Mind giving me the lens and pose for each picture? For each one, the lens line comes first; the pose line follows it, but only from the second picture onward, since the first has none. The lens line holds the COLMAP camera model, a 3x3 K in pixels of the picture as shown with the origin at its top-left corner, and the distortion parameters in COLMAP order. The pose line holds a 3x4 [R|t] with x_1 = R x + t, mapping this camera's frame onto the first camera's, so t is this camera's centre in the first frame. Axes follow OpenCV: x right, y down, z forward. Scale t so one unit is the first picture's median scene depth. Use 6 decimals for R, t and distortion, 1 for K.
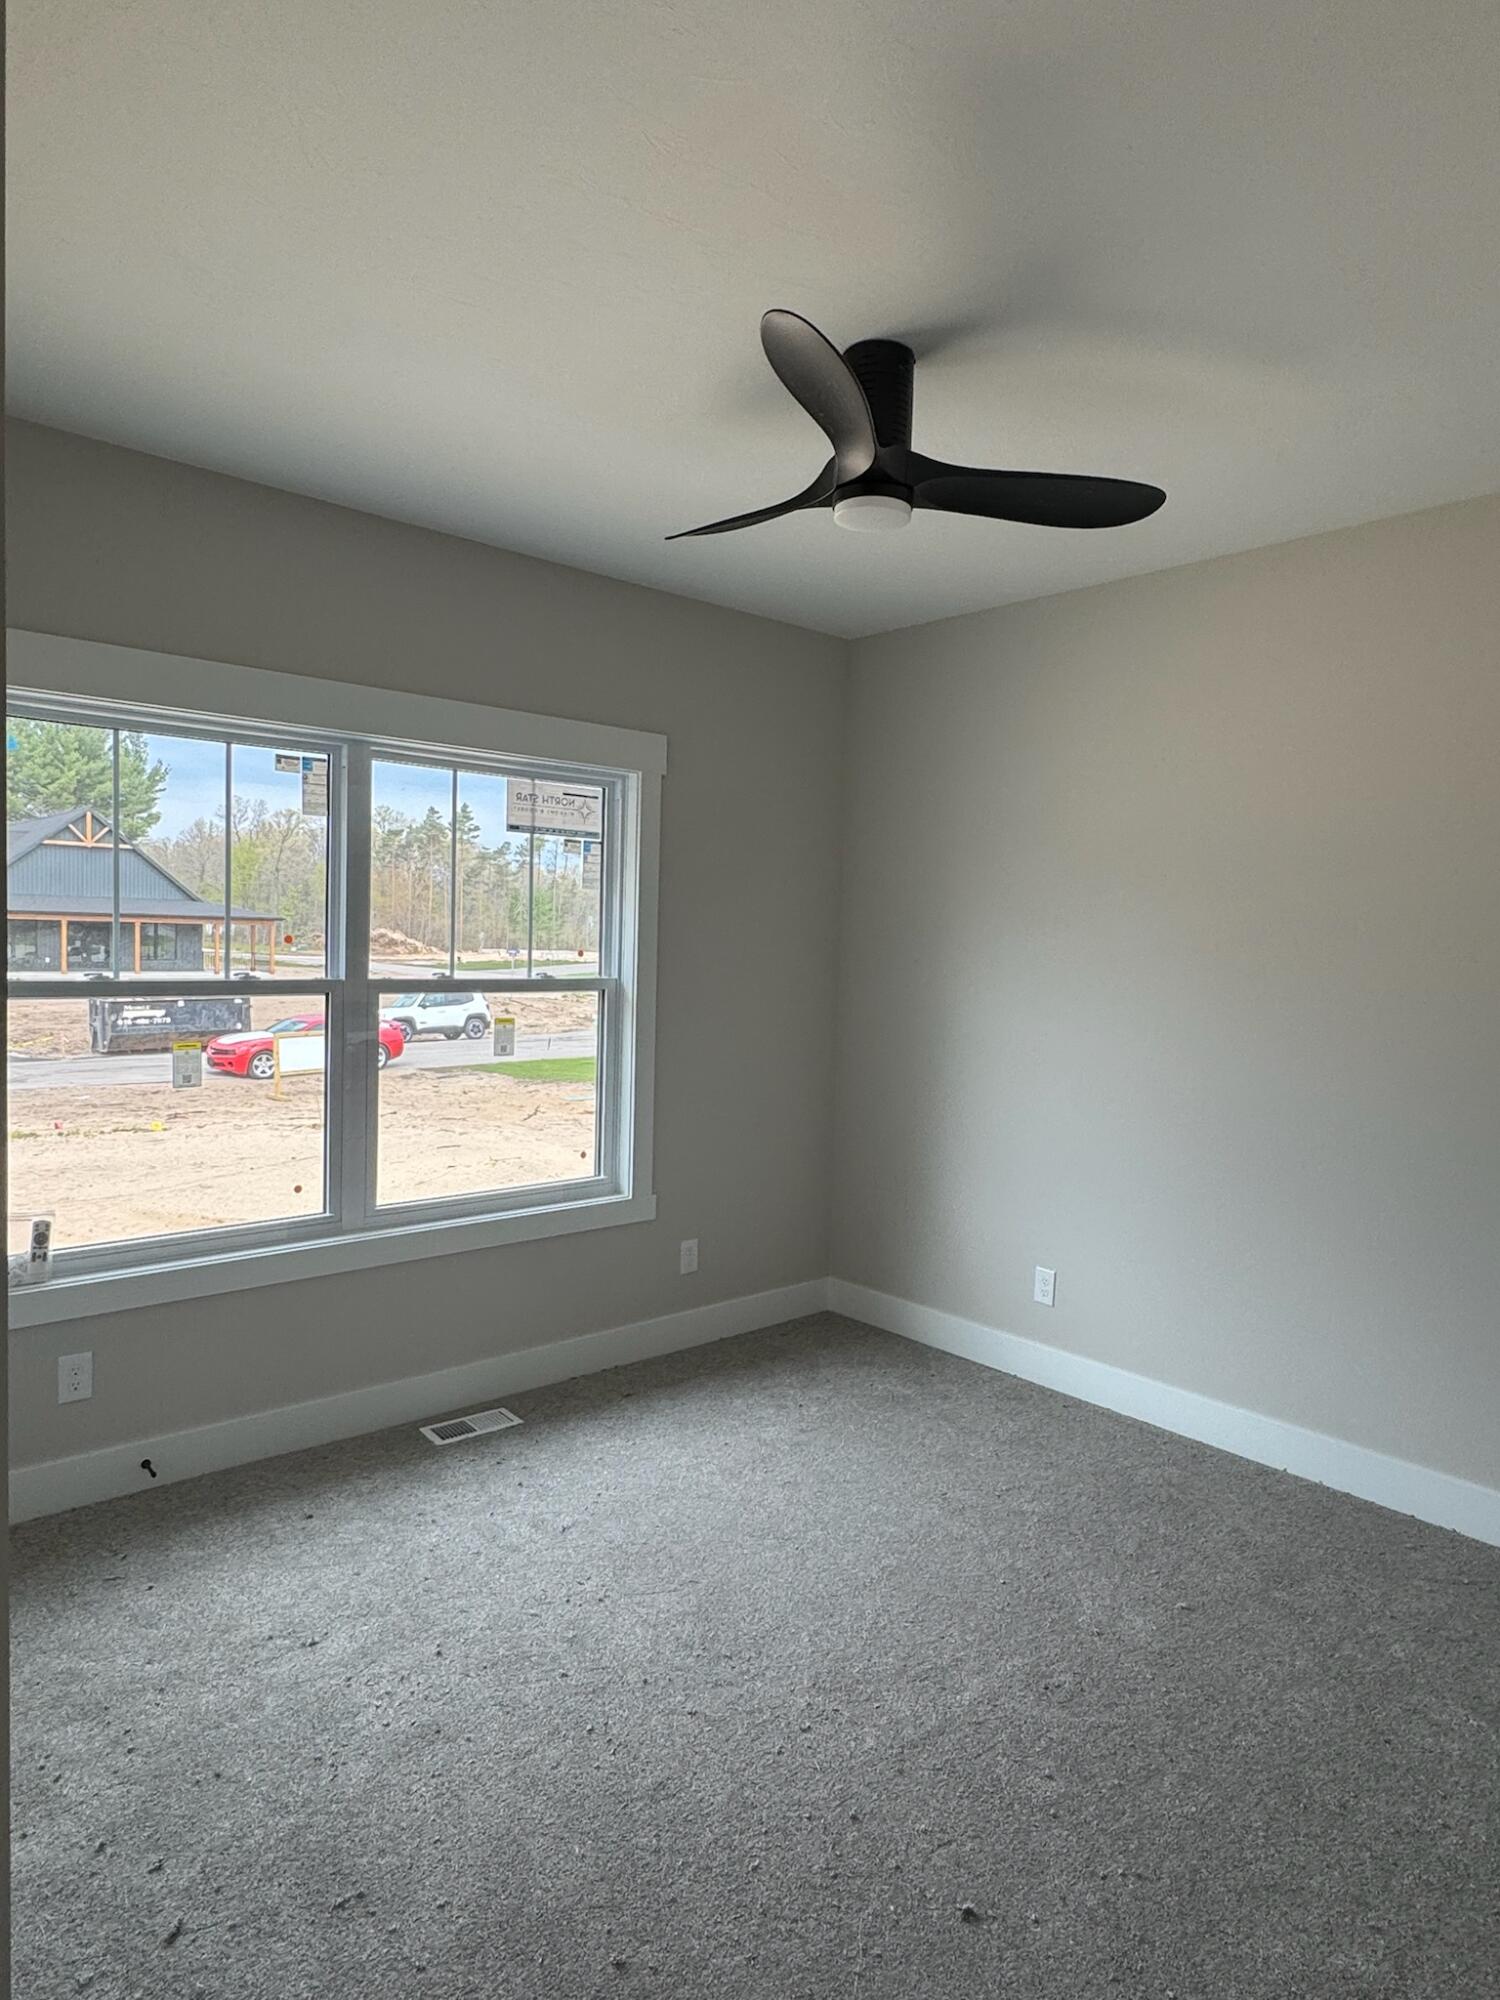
lens RADIAL K [[1231.6, 0, 750.0], [0, 1231.6, 1000.0], [0, 0, 1]] dist [0.045906, 0.000432]
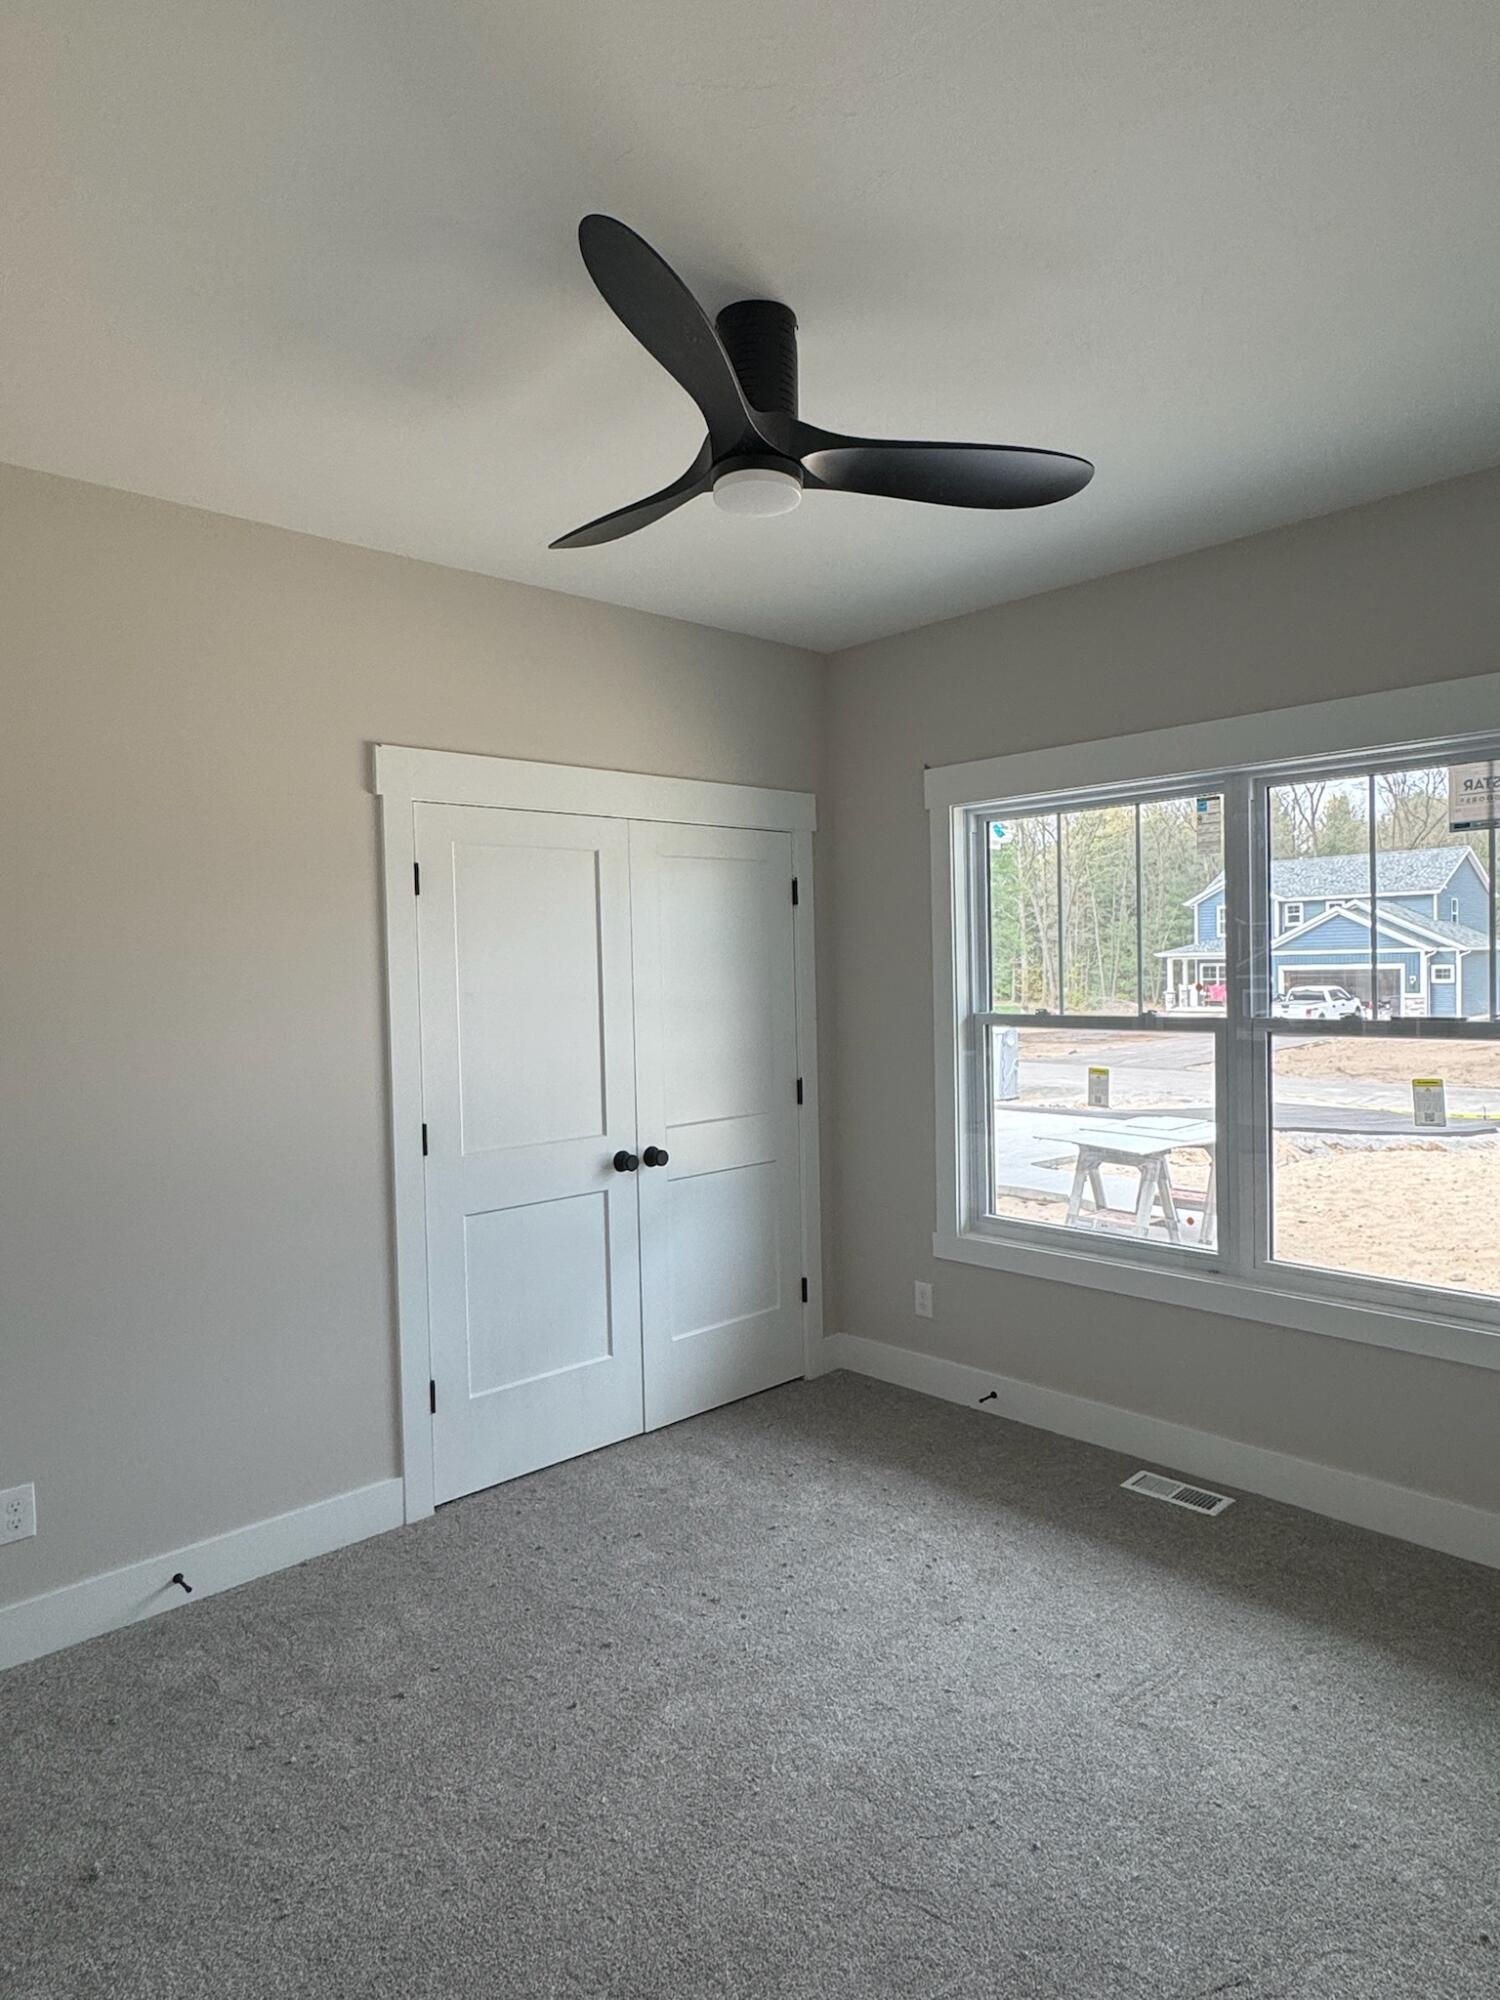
lens RADIAL K [[1231.6, 0, 750.0], [0, 1231.6, 1000.0], [0, 0, 1]] dist [0.045906, 0.000432]
pose [[0.032521, -0.006391, -0.999451, 0.641815], [-0.033765, 0.999402, -0.007489, -0.009560], [0.998901, 0.033990, 0.032286, 0.582111]]
